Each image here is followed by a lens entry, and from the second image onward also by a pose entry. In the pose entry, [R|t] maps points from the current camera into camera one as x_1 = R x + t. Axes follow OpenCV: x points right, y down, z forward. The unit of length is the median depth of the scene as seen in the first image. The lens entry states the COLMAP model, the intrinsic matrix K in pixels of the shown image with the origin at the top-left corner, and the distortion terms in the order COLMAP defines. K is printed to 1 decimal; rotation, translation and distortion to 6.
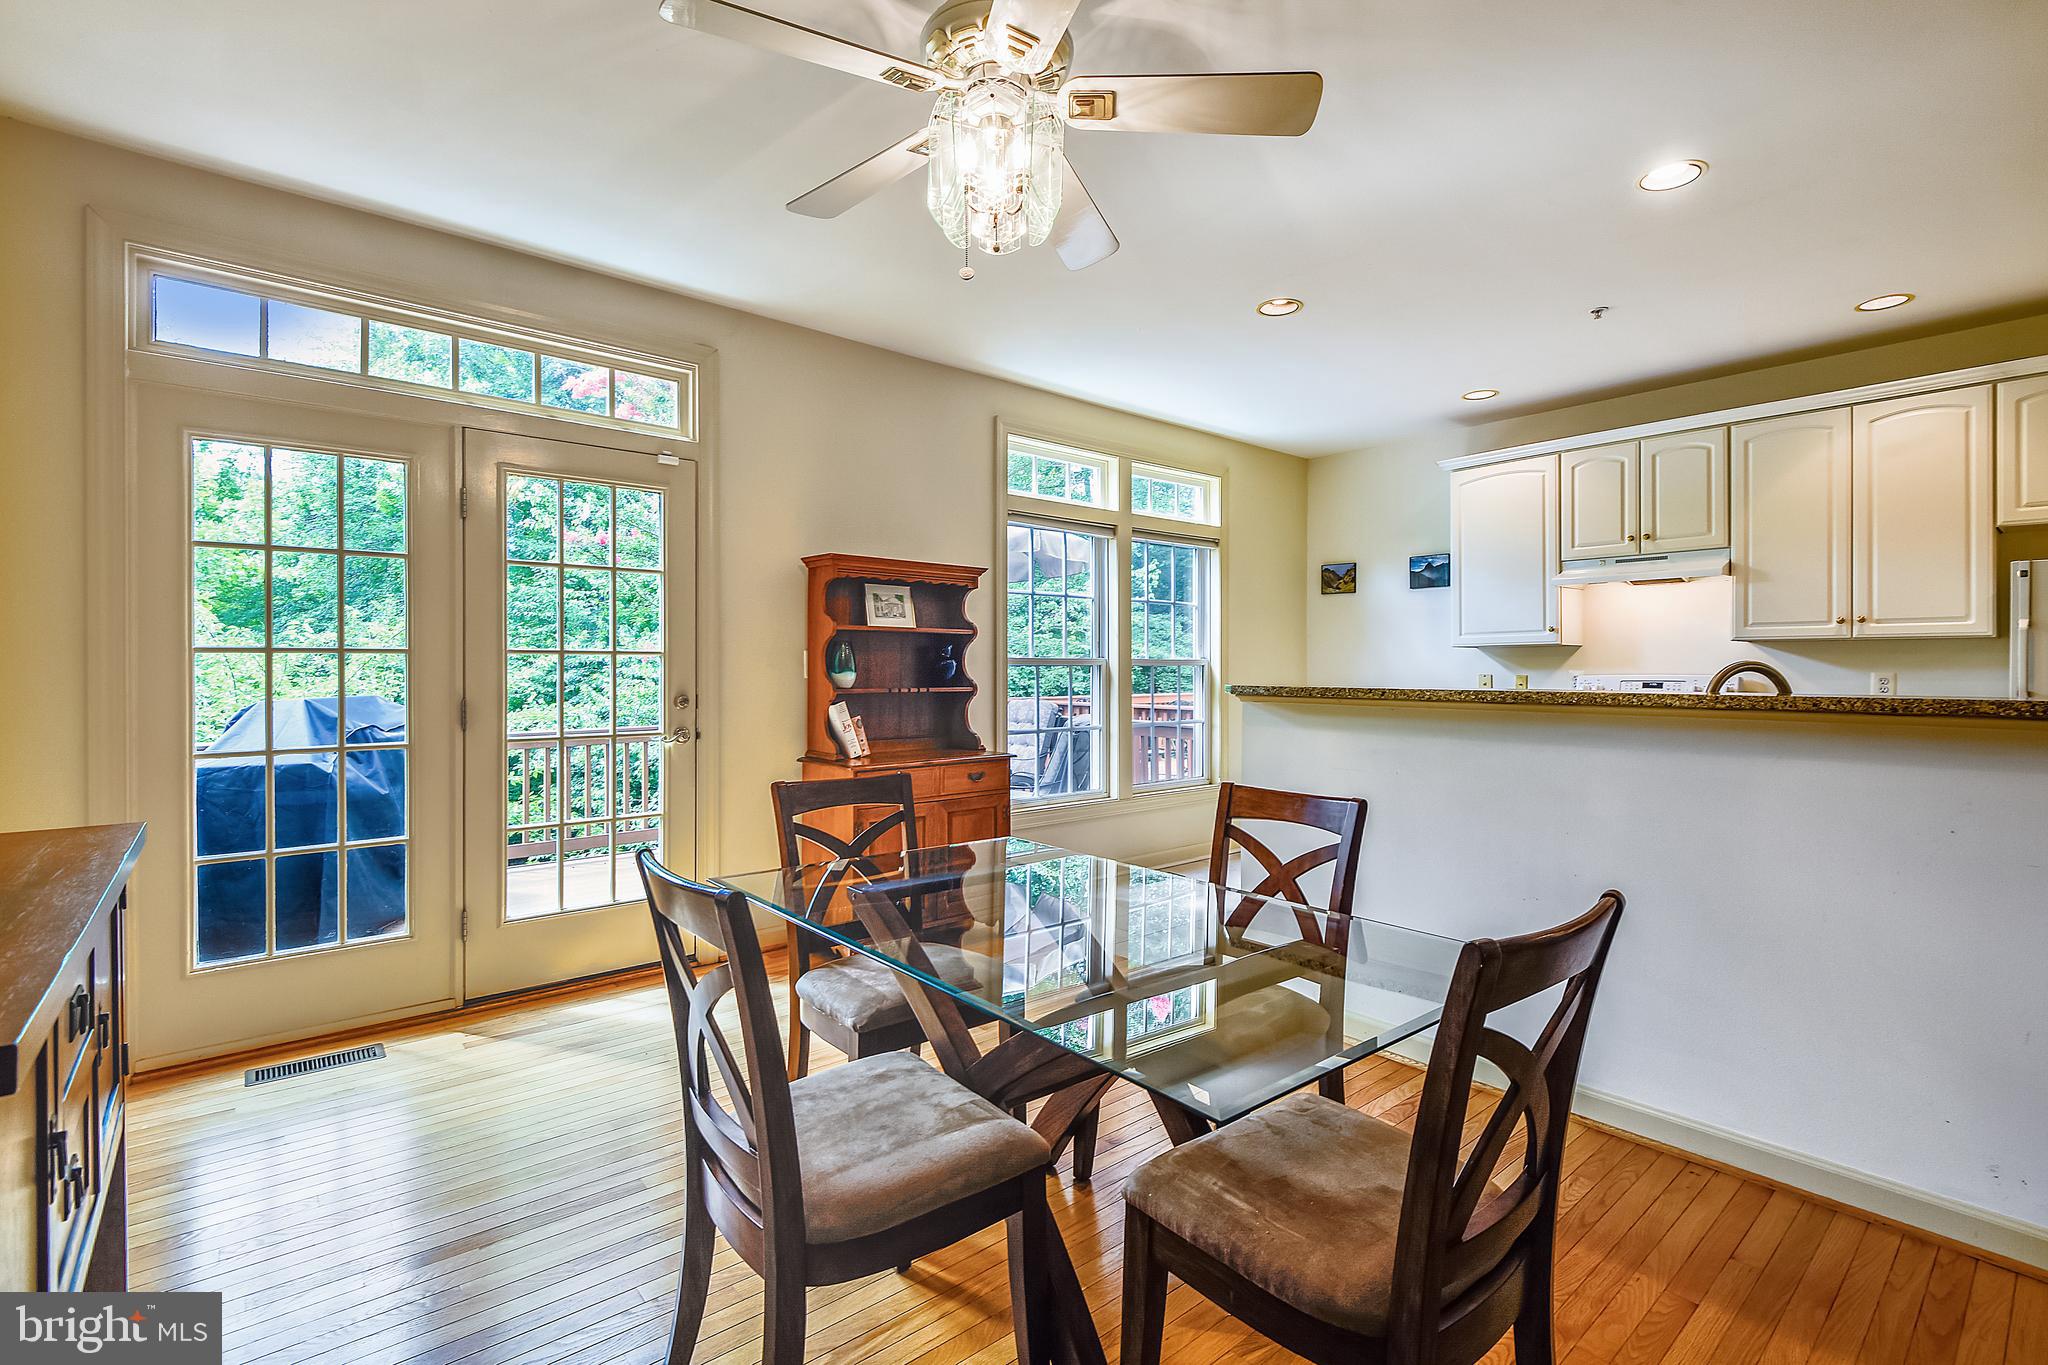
lens RADIAL K [[932.6, 0, 1031.6], [0, 932.6, 669.8], [0, 0, 1]] dist [0.029037, -0.019430]
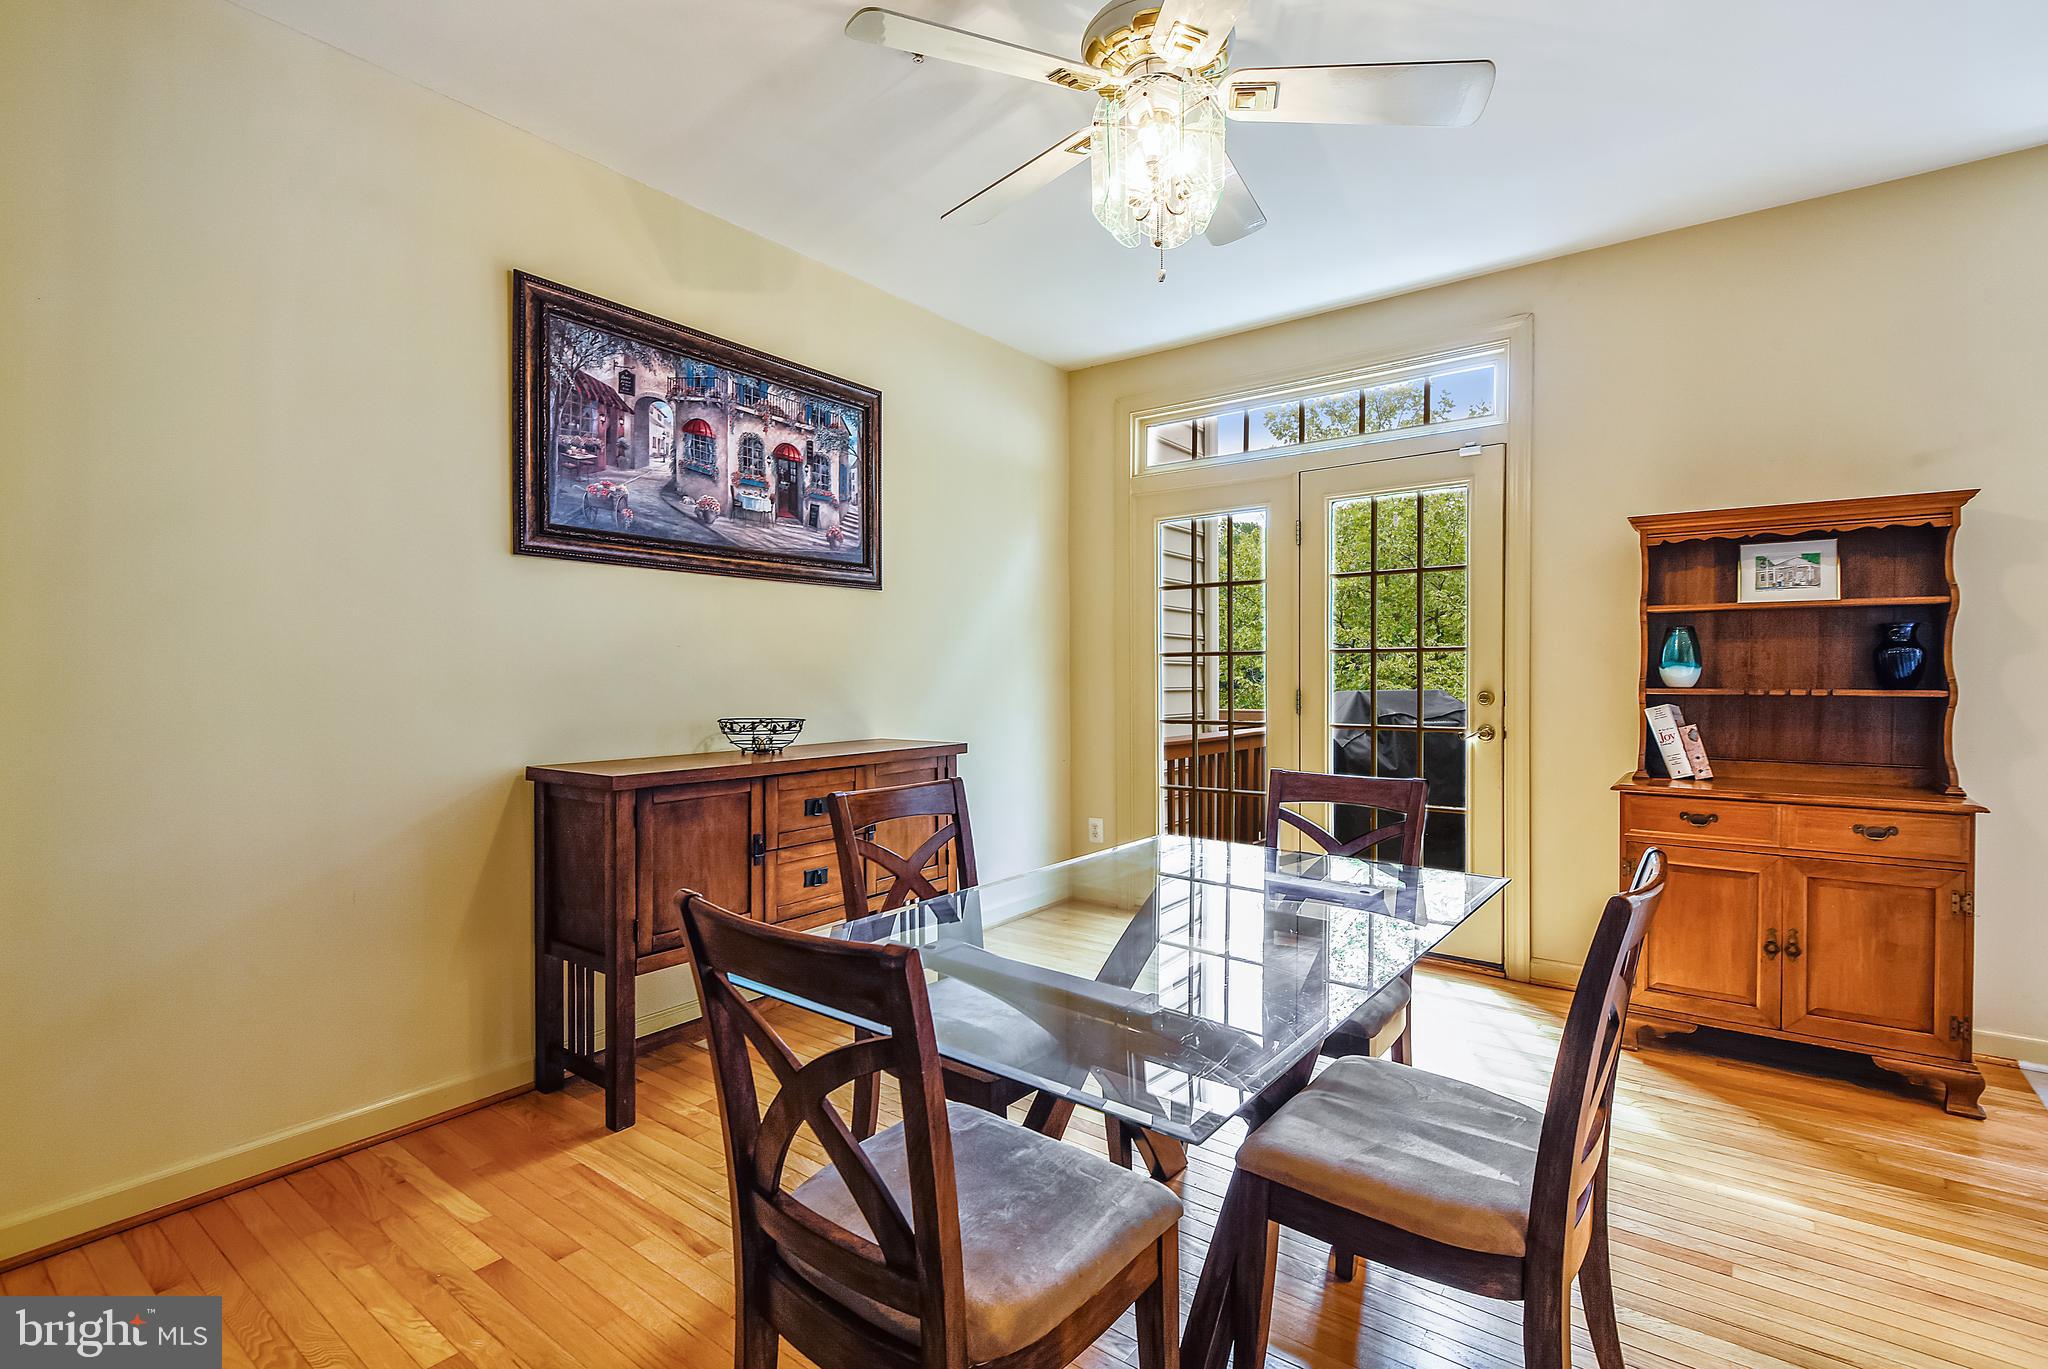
lens RADIAL K [[935.2, 0, 1027.7], [0, 935.2, 699.6], [0, 0, 1]] dist [0.020729, -0.014294]
pose [[0.211185, 0.026156, -0.977096, 0.404581], [0.002815, 0.999621, 0.027367, 0.006254], [0.977442, -0.008530, 0.211031, 0.284885]]
